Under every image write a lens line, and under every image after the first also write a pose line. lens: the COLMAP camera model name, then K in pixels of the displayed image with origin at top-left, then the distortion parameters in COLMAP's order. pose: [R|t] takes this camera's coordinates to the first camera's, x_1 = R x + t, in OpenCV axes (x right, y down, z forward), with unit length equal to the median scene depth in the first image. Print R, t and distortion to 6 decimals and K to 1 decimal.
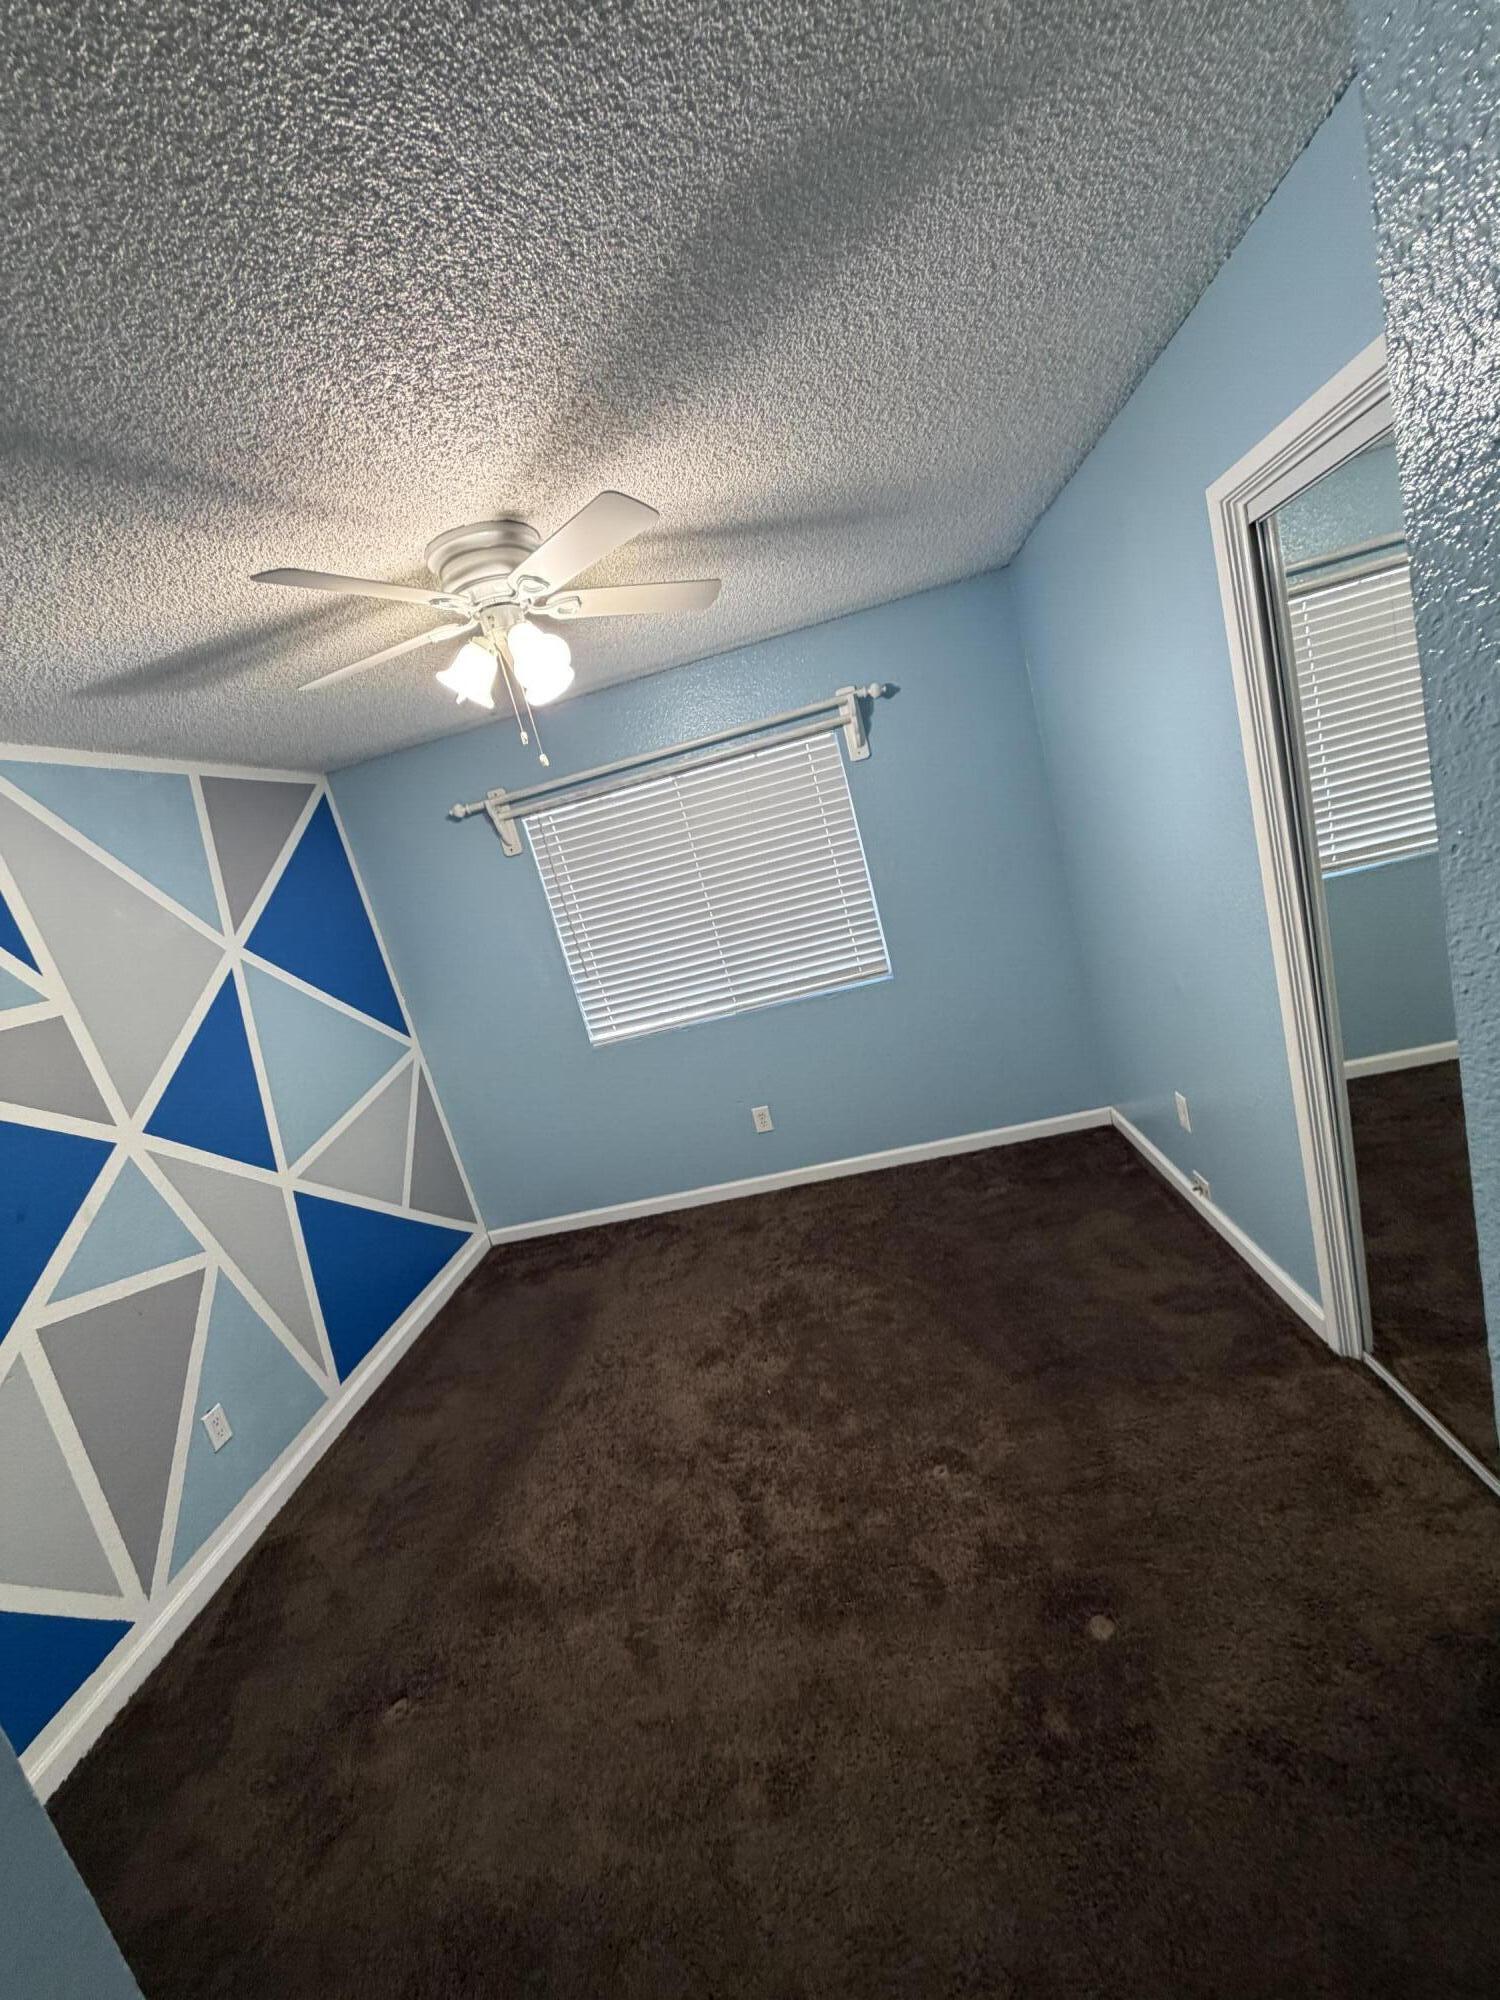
lens RADIAL K [[794.6, 0, 747.6], [0, 794.6, 996.7], [0, 0, 1]] dist [-0.000421, -0.000399]
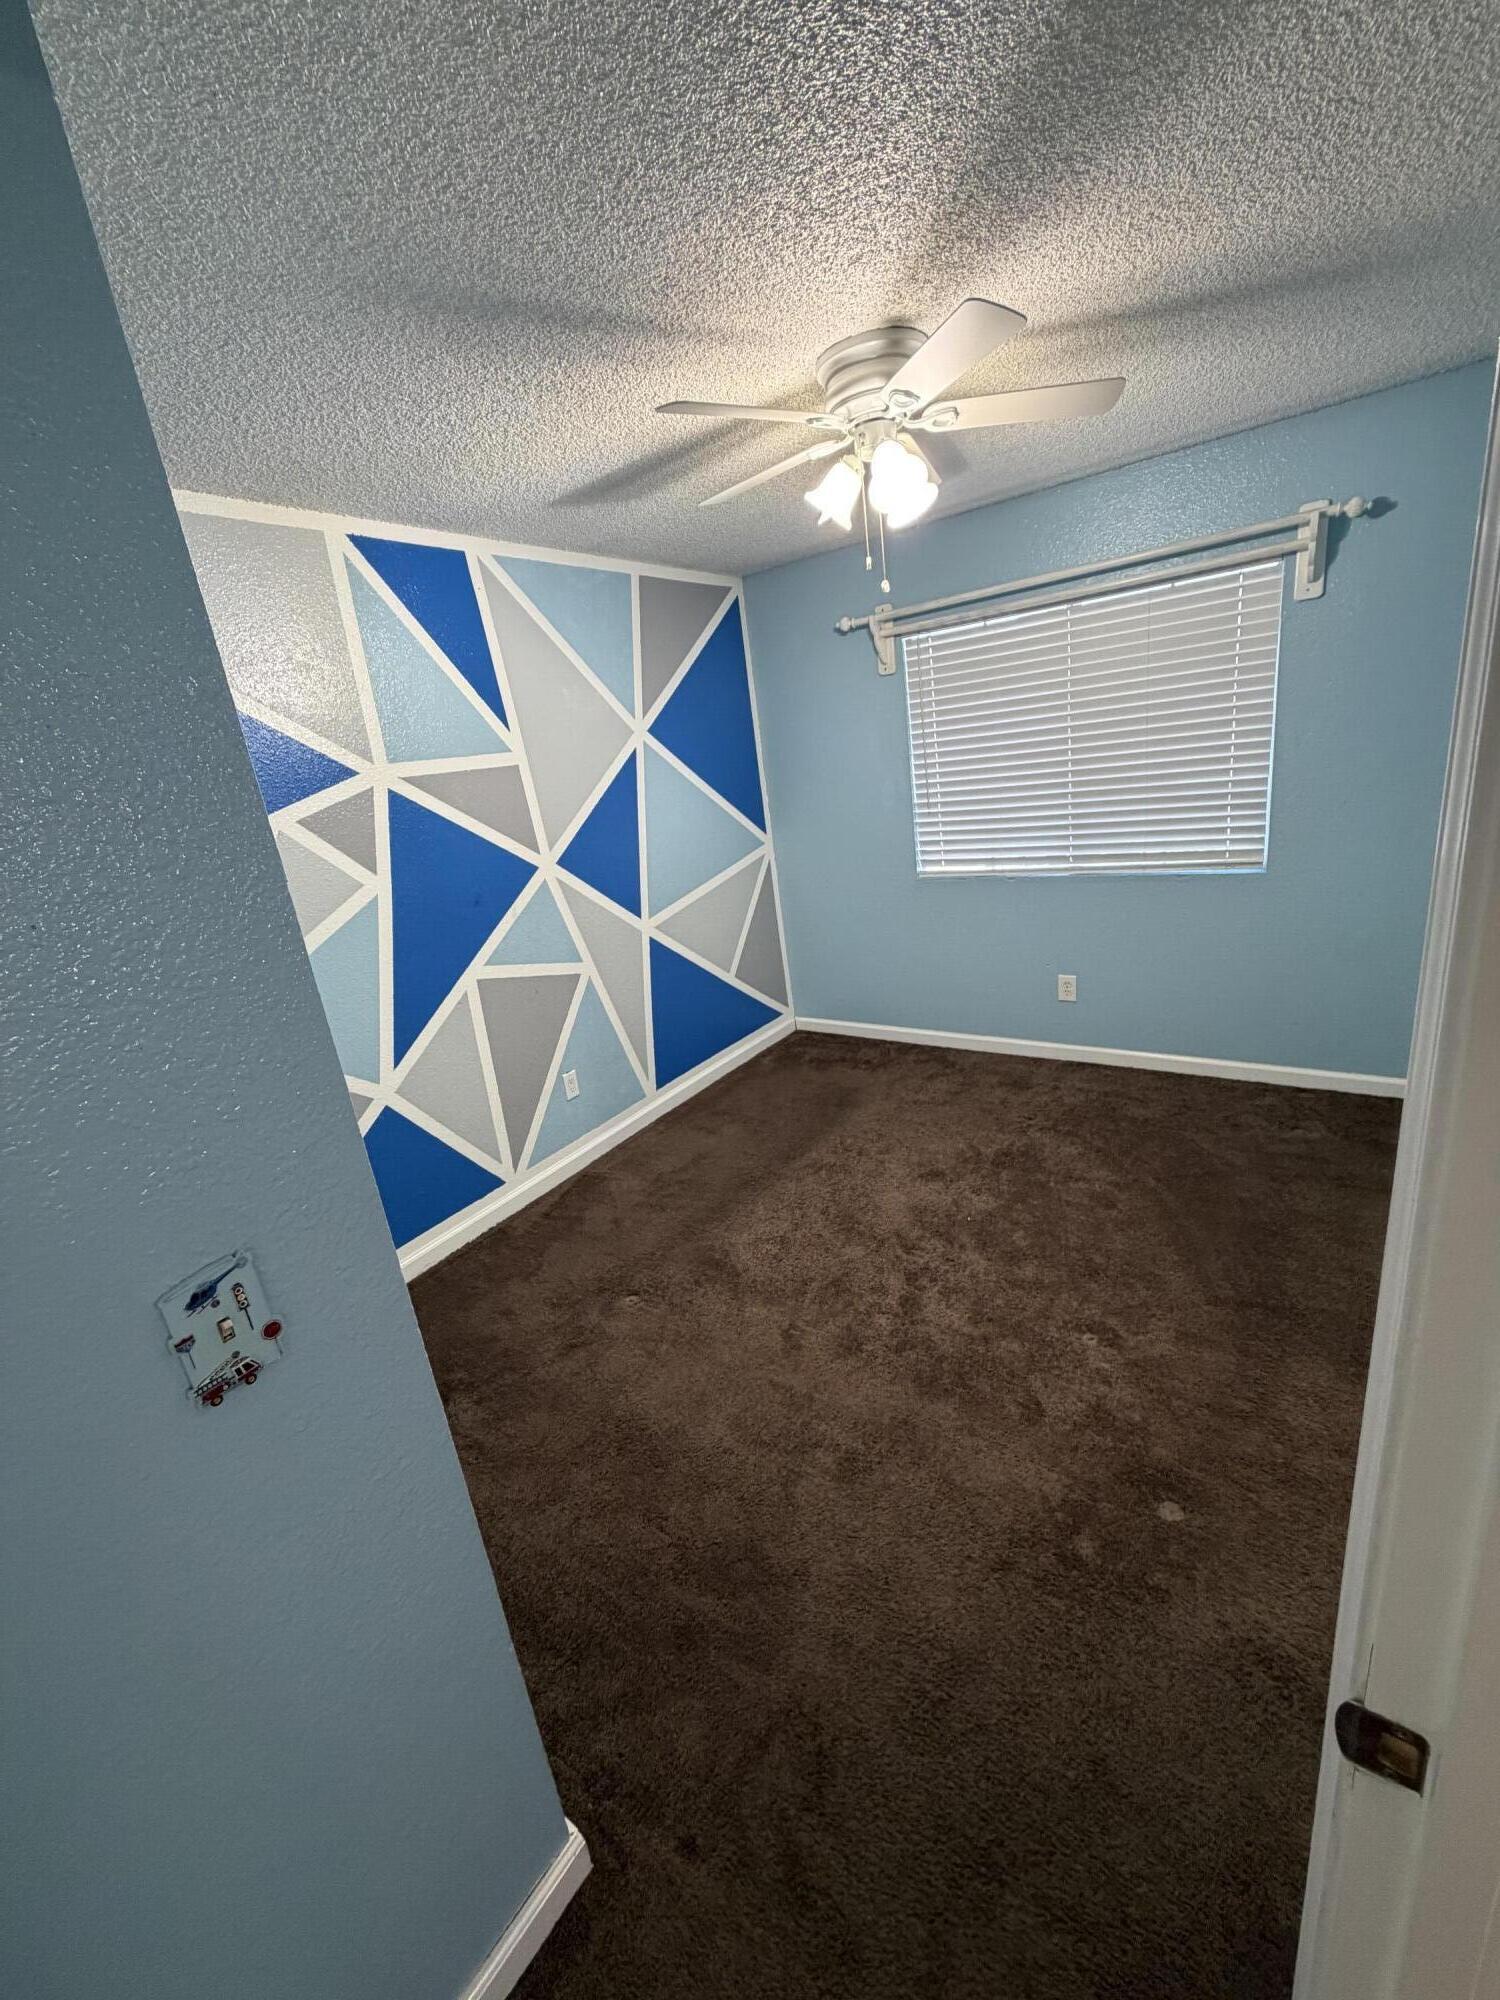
lens RADIAL K [[794.6, 0, 747.6], [0, 794.6, 996.7], [0, 0, 1]] dist [-0.000421, -0.000399]
pose [[0.868471, 0.276993, -0.411136, 0.141035], [-0.184603, 0.950392, 0.250353, -0.011906], [0.460086, -0.141528, 0.876522, -0.061282]]
